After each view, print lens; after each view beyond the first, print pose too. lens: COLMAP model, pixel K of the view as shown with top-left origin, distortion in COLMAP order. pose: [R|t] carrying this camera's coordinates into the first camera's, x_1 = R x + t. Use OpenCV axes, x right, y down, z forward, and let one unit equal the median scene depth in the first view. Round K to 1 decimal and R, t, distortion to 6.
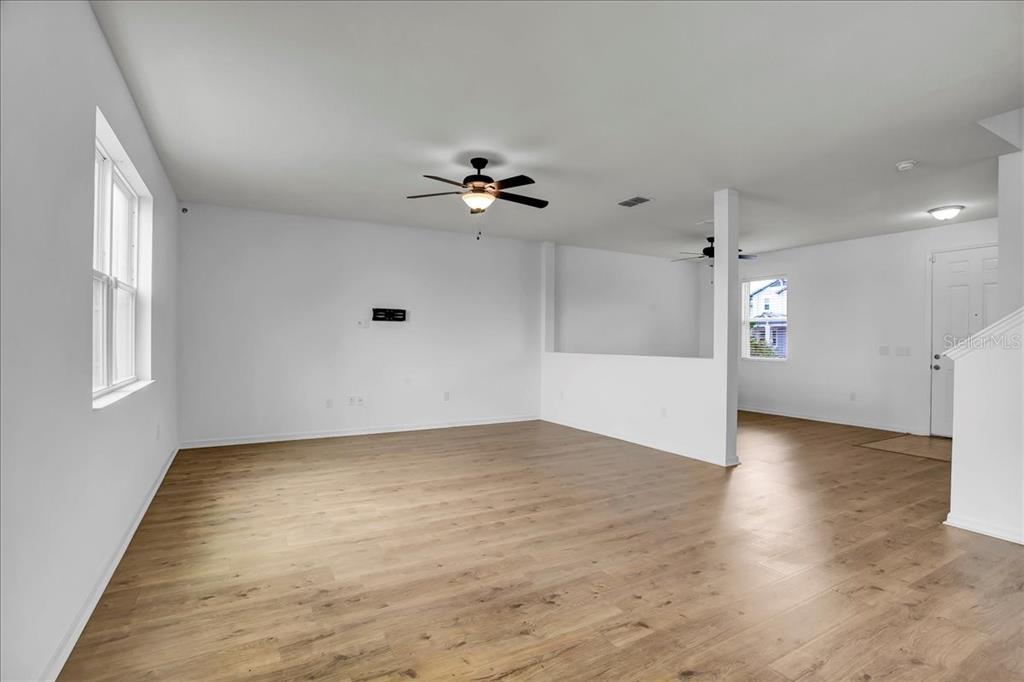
lens RADIAL K [[505.2, 0, 519.6], [0, 505.2, 340.3], [0, 0, 1]] dist [-0.070941, 0.029072]
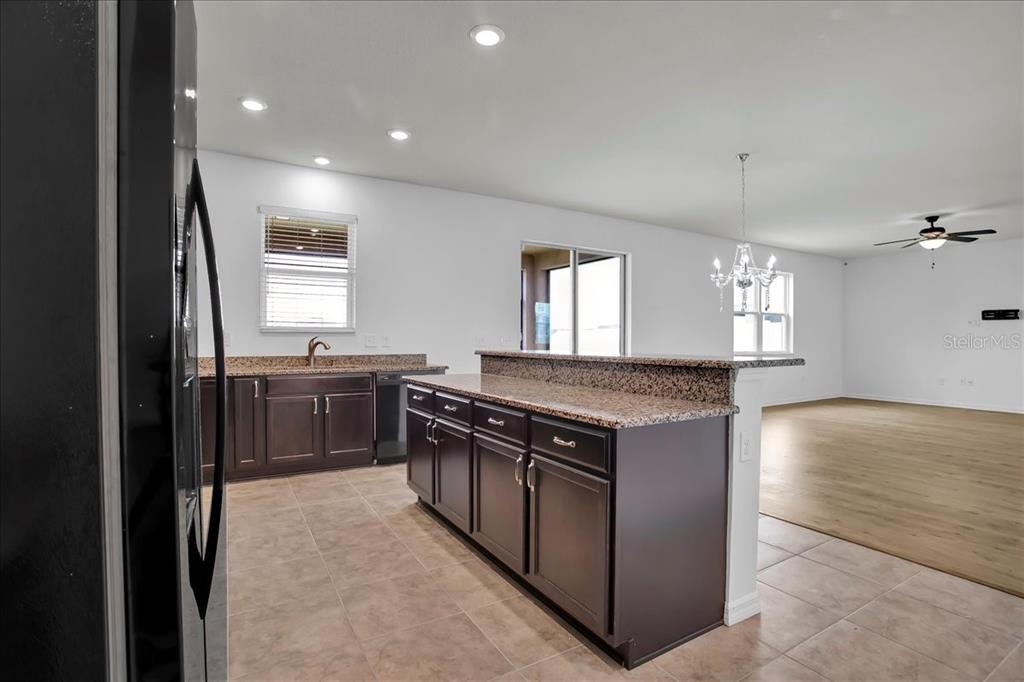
lens RADIAL K [[495.7, 0, 512.0], [0, 495.7, 341.0], [0, 0, 1]] dist [-0.067234, 0.026272]
pose [[0.012149, -0.003165, -0.999921, 1.391441], [-0.006120, 0.999976, -0.003240, 0.038985], [0.999907, 0.006159, 0.012129, -0.327992]]
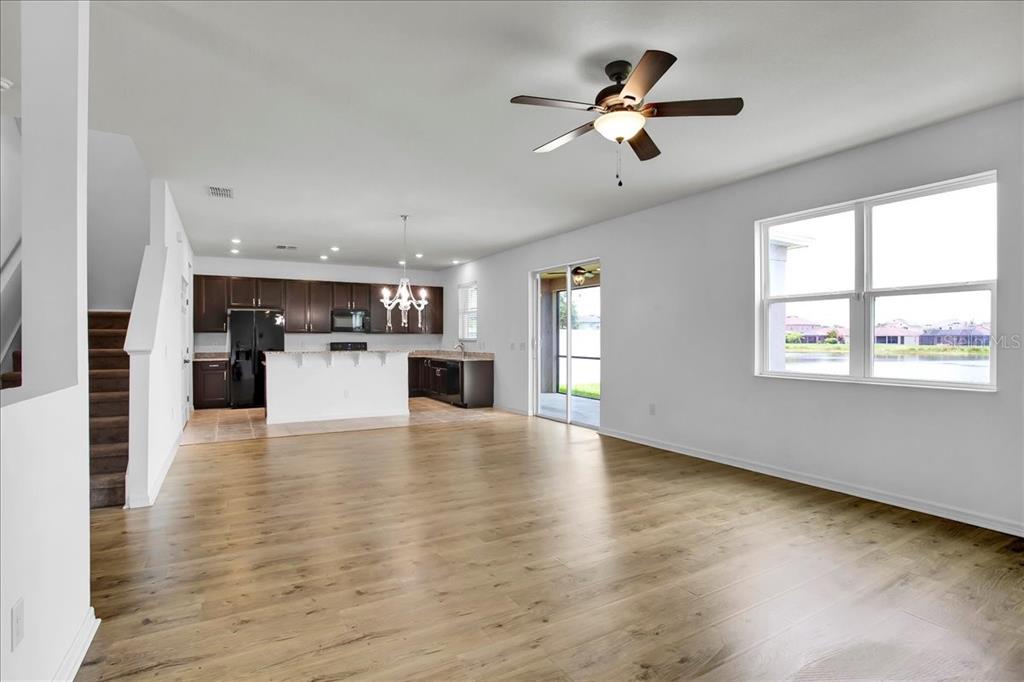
lens RADIAL K [[507.3, 0, 513.2], [0, 507.3, 342.5], [0, 0, 1]] dist [-0.066809, 0.026116]
pose [[-0.999966, -0.008272, -0.000209, 0.055667], [-0.008274, 0.999893, 0.012056, -0.003442], [0.000109, 0.012057, -0.999927, 1.661258]]
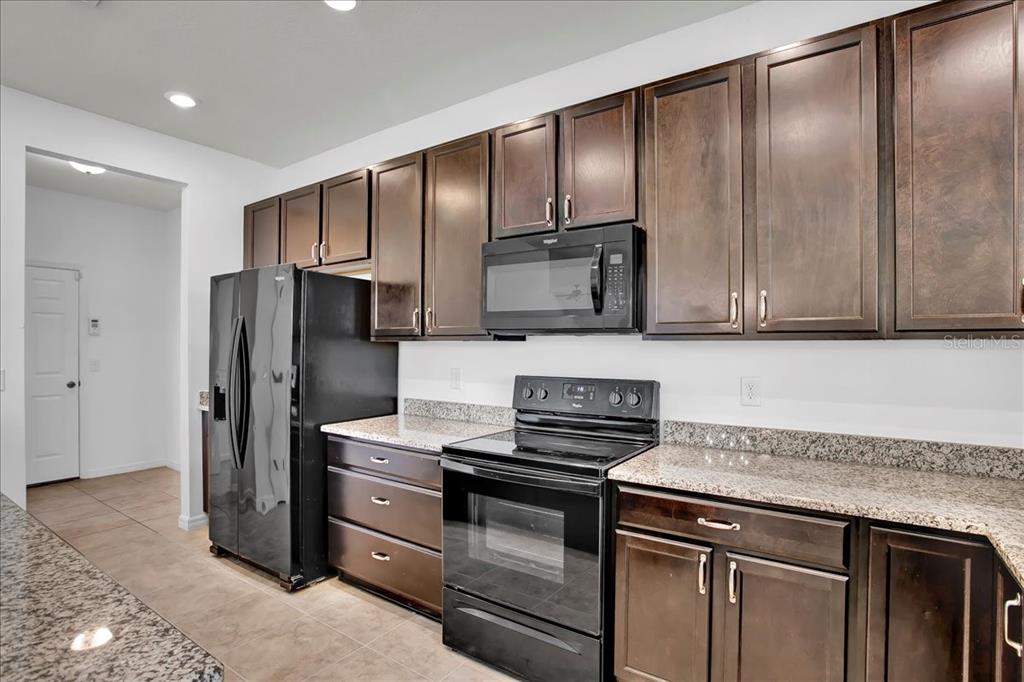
lens RADIAL K [[519.9, 0, 512.2], [0, 519.9, 347.0], [0, 0, 1]] dist [-0.051097, 0.000205]
pose [[-0.427352, -0.008818, 0.904042, 0.351034], [-0.000423, 0.999954, 0.009554, -0.009356], [-0.904085, 0.003701, -0.427336, -0.512703]]
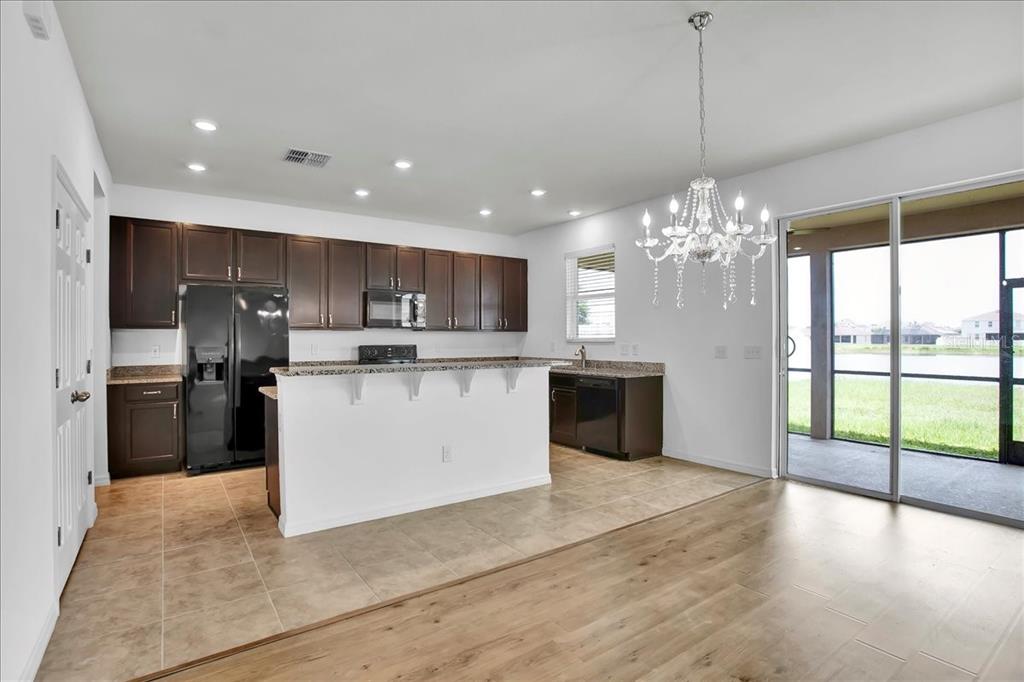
lens RADIAL K [[505.2, 0, 519.6], [0, 505.2, 340.3], [0, 0, 1]] dist [-0.070941, 0.029072]
pose [[-0.994849, -0.005071, -0.101238, 0.627321], [-0.005729, 0.999964, 0.006206, 0.005759], [0.101203, 0.006754, -0.994843, 0.711586]]
